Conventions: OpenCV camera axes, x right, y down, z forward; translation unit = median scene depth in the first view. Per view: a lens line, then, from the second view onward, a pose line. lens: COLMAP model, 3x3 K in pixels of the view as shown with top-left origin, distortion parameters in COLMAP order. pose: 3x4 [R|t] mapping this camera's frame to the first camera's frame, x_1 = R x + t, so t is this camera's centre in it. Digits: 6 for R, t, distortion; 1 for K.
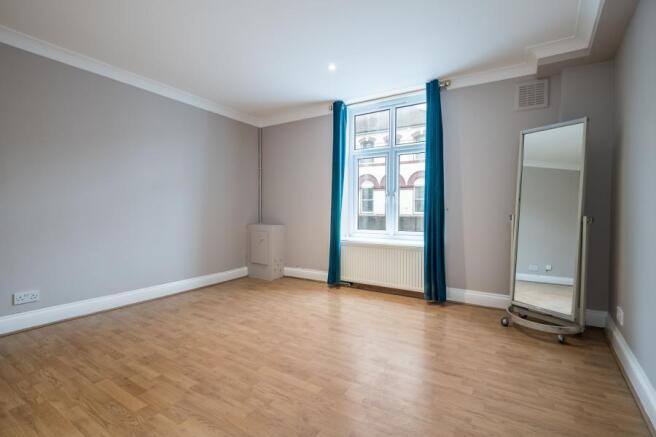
lens RADIAL K [[297.0, 0, 328.0], [0, 297.0, 218.5], [0, 0, 1]] dist [0.002395, -0.006962]
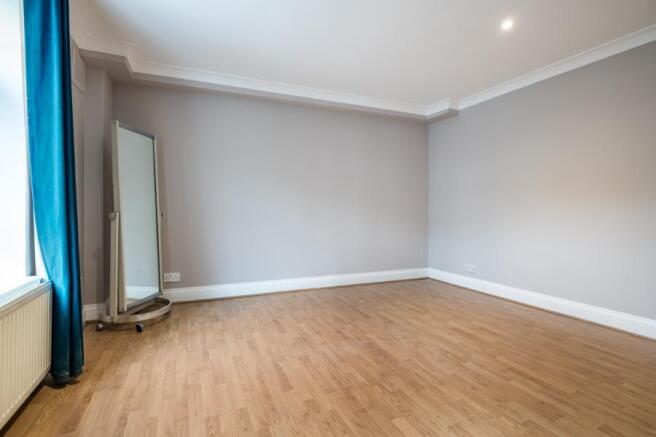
lens RADIAL K [[297.0, 0, 328.0], [0, 297.0, 218.5], [0, 0, 1]] dist [0.002395, -0.006962]
pose [[-0.838391, -0.022095, 0.544621, -0.580432], [0.010911, 0.998298, 0.057297, -0.060993], [-0.544960, 0.053979, -0.836723, 2.072723]]
